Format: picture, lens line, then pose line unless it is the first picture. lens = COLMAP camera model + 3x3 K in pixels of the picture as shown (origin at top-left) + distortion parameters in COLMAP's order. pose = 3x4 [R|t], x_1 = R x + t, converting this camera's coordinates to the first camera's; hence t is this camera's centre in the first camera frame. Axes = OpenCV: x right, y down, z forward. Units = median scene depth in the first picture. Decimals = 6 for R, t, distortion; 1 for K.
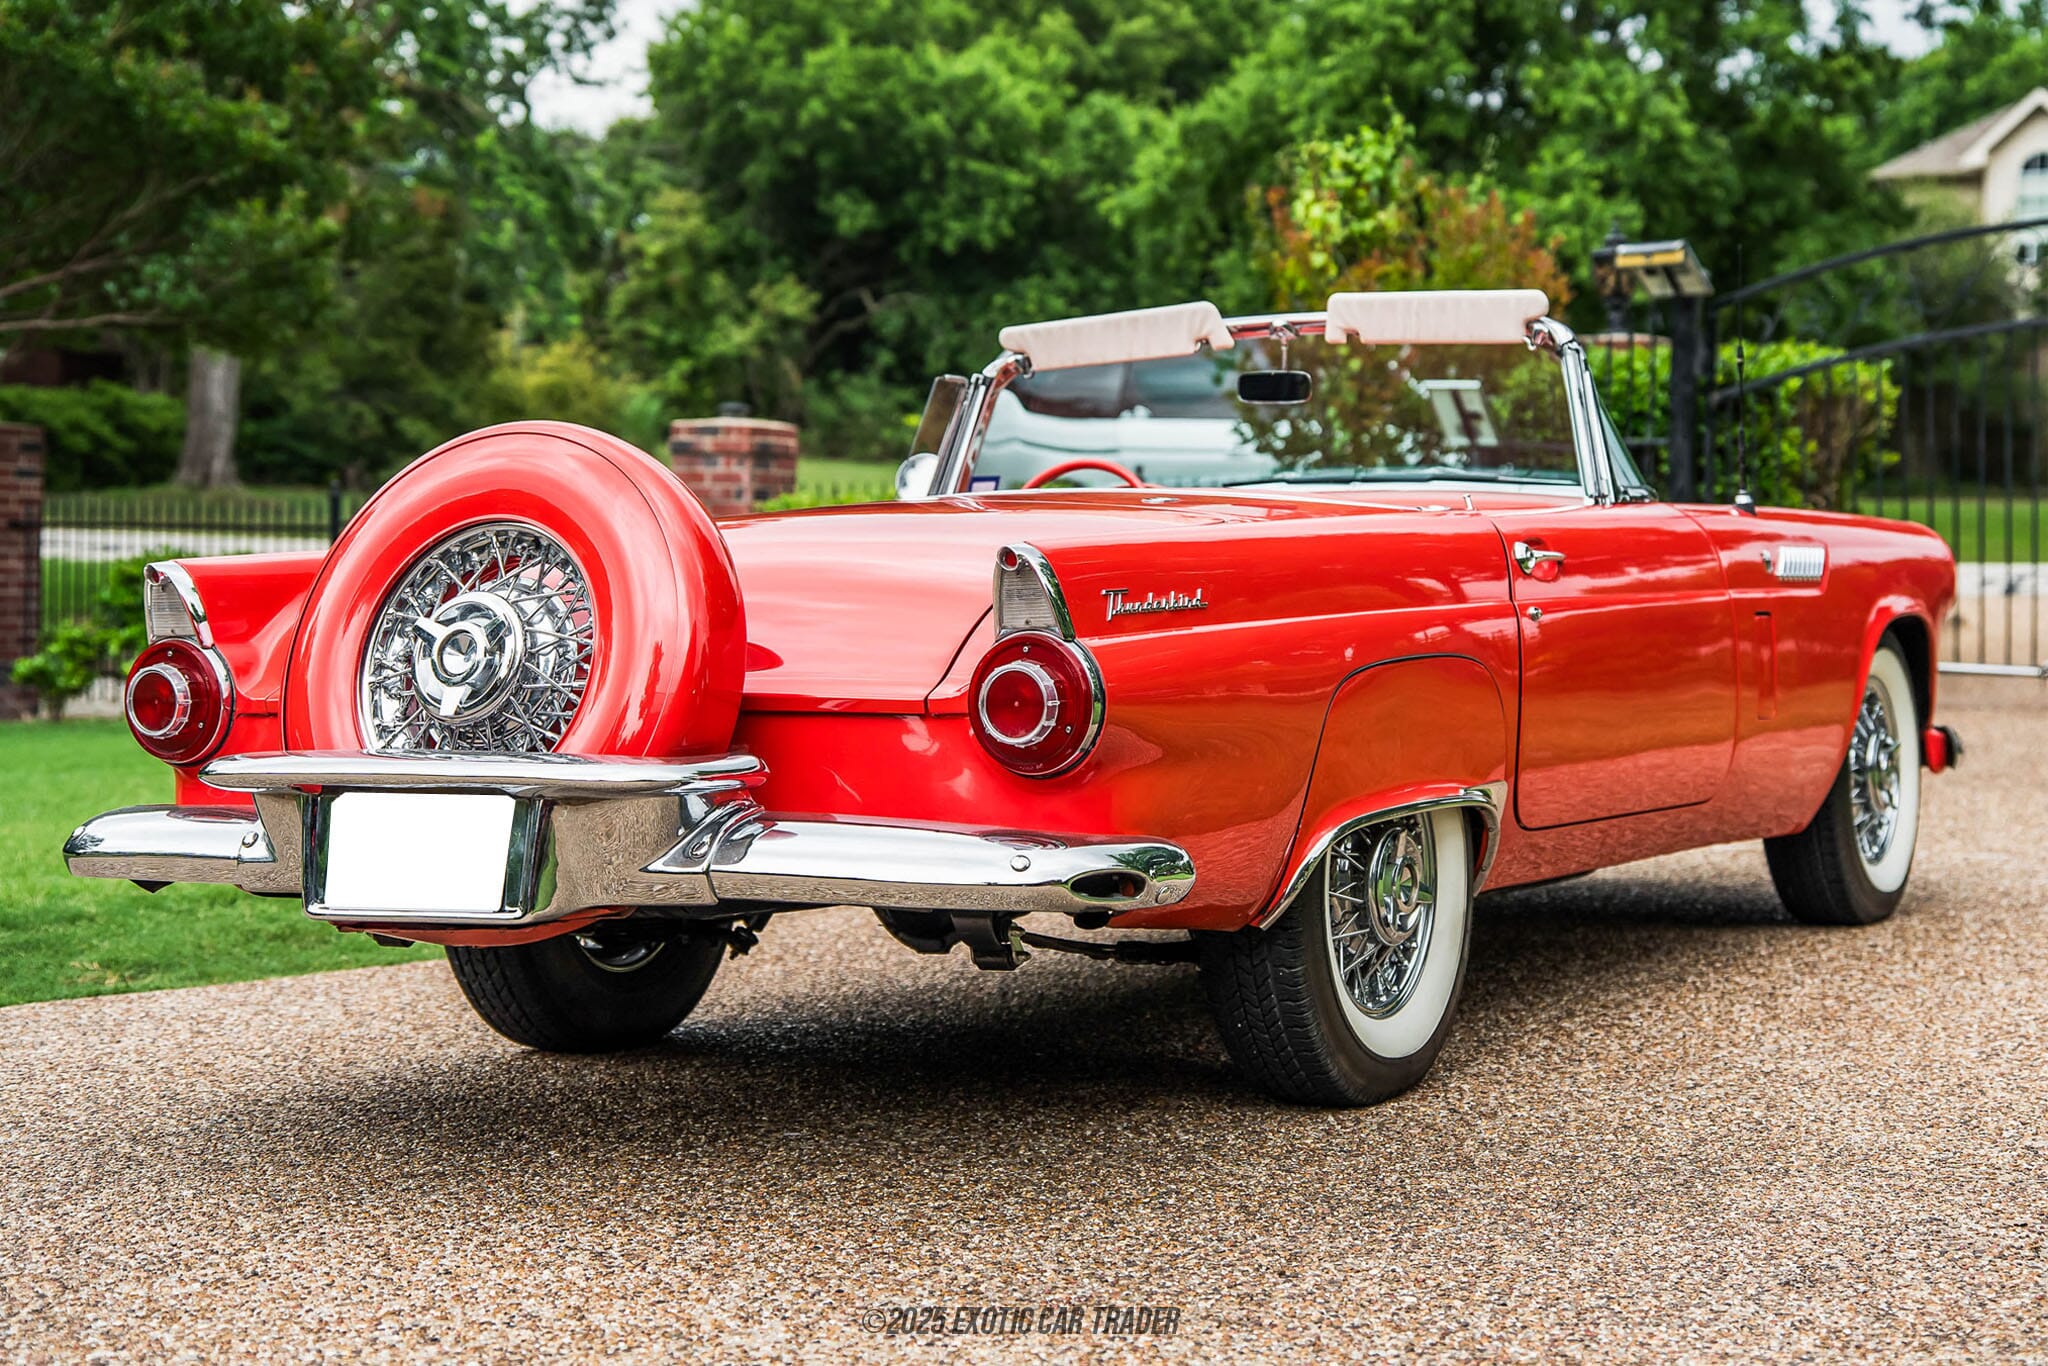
lens RADIAL K [[3255.8, 0, 1025.2], [0, 3255.8, 679.5], [0, 0, 1]] dist [0.109801, 0.000000]
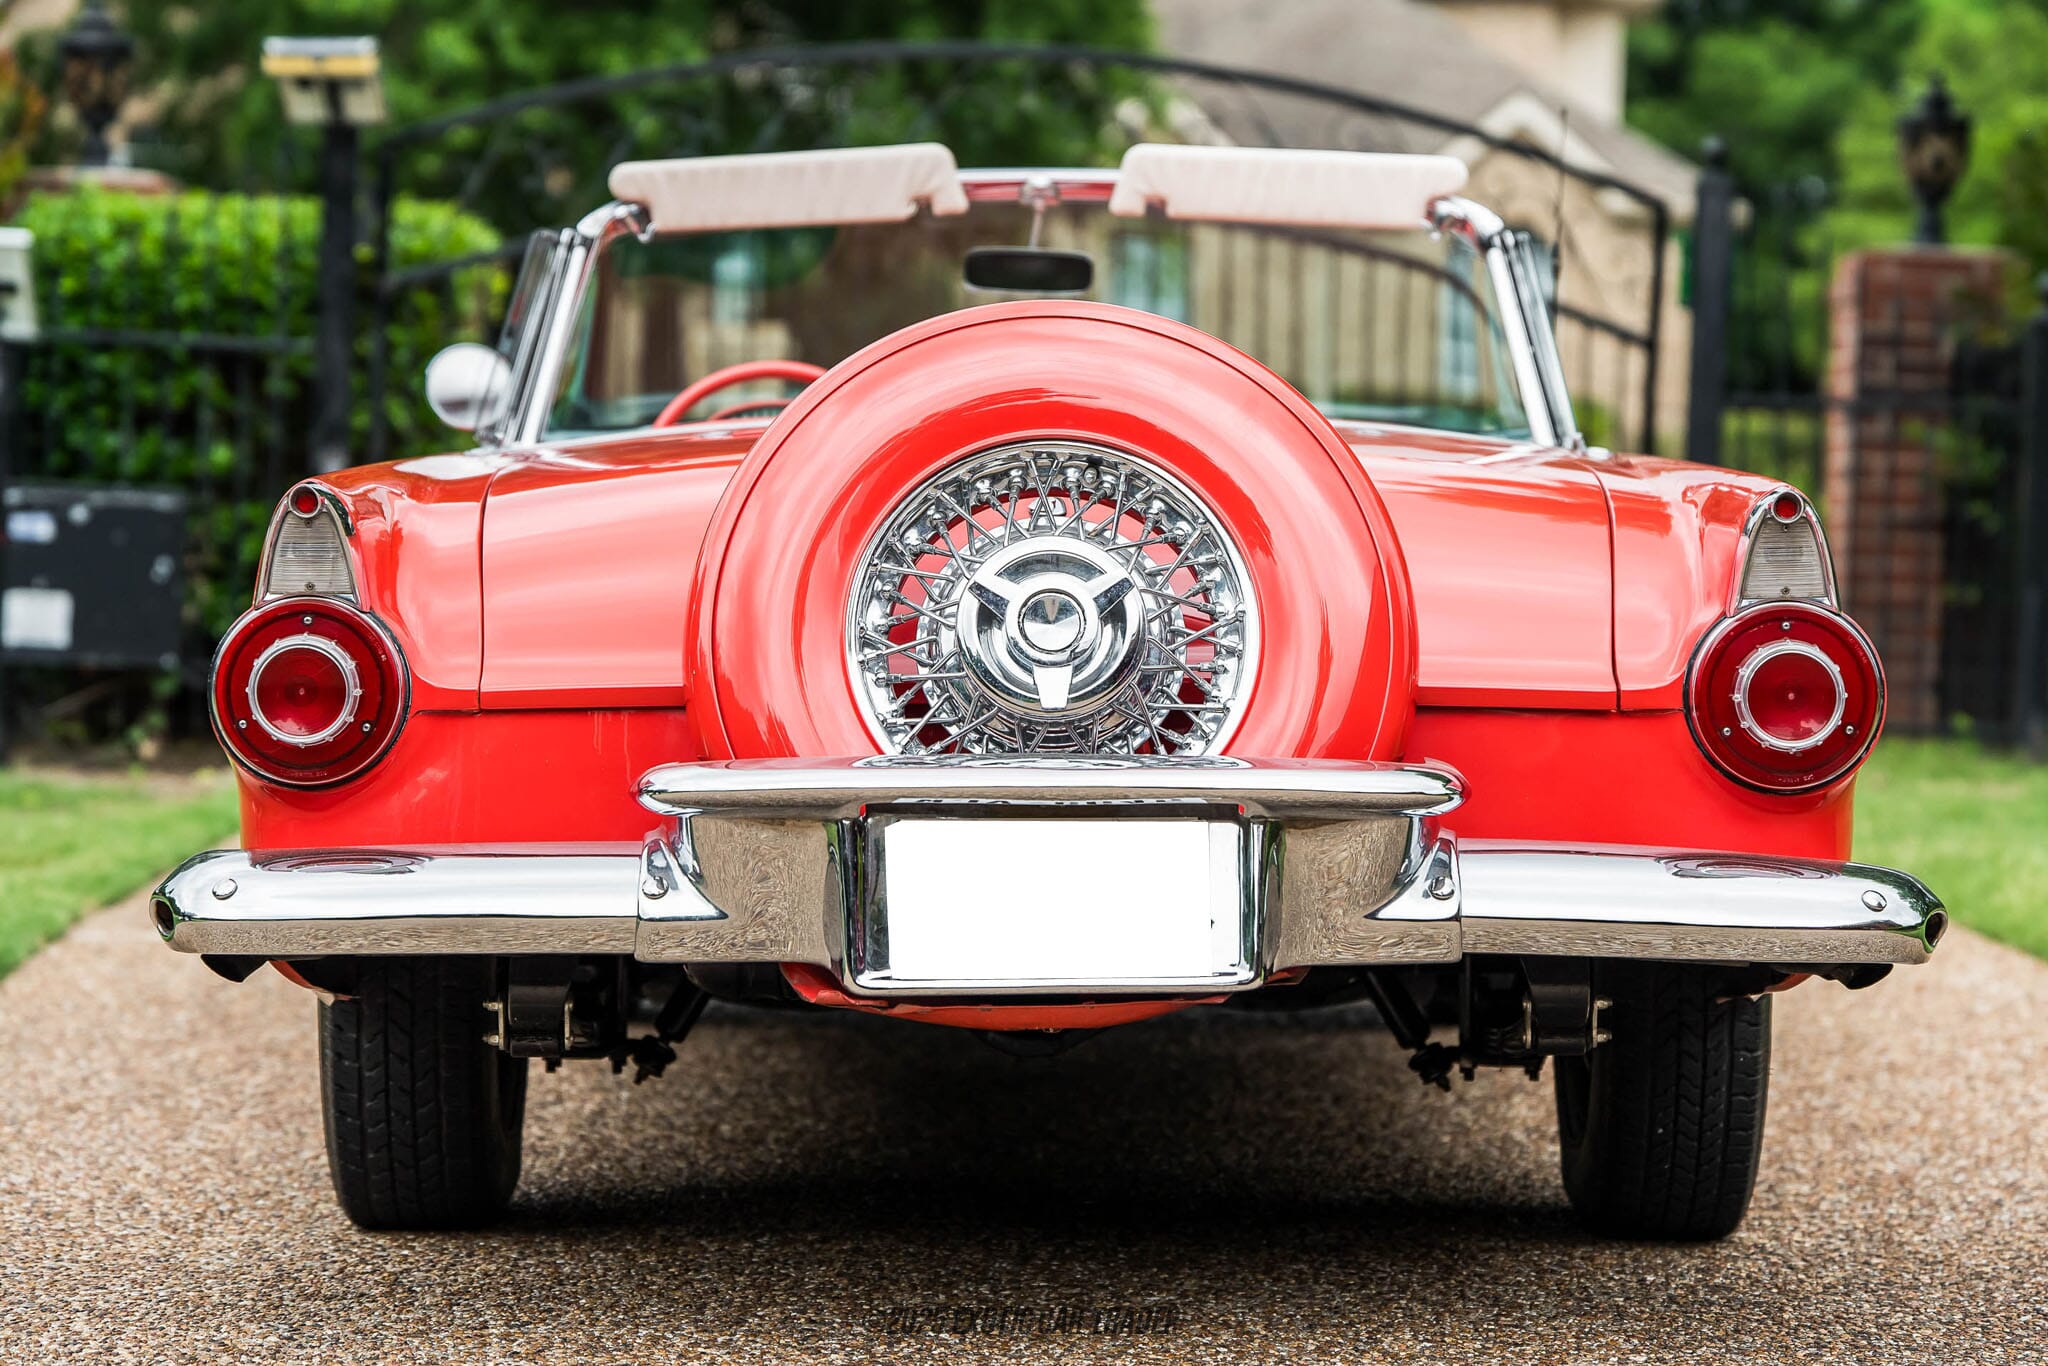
lens RADIAL K [[5287.6, 0, 1021.7], [0, 5287.6, 683.2], [0, 0, 1]] dist [0.350726, 0.000000]
pose [[0.893592, 0.007784, 0.448813, -0.487165], [-0.003930, 0.999947, -0.009518, 0.011476], [-0.448863, 0.006741, 0.893575, -0.027428]]
